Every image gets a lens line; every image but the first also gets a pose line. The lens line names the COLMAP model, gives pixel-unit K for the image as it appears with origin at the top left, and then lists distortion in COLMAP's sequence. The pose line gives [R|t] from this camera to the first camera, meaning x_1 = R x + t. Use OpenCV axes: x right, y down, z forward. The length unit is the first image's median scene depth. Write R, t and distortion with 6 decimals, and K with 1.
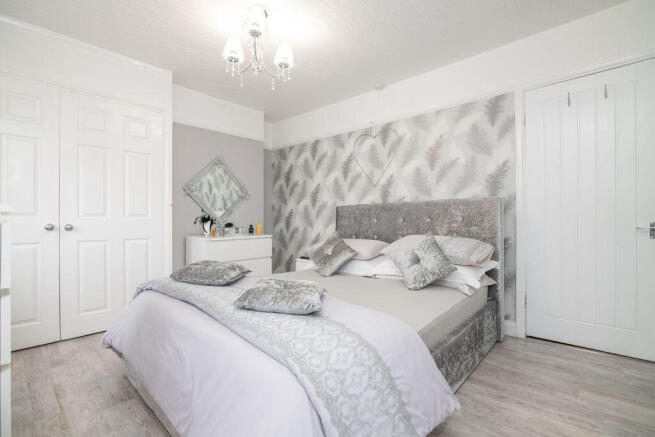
lens RADIAL K [[308.8, 0, 324.7], [0, 308.8, 218.9], [0, 0, 1]] dist [-0.014283, -0.002393]
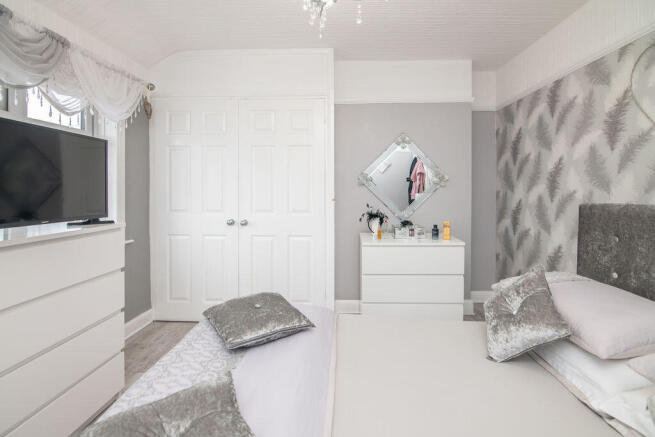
lens RADIAL K [[308.8, 0, 340.5], [0, 308.8, 190.7], [0, 0, 1]] dist [-0.014283, -0.002393]
pose [[0.647106, 0.006734, -0.762371, 0.147007], [0.002321, 0.999939, 0.010802, -0.061273], [0.762397, -0.008759, 0.647051, 0.339576]]
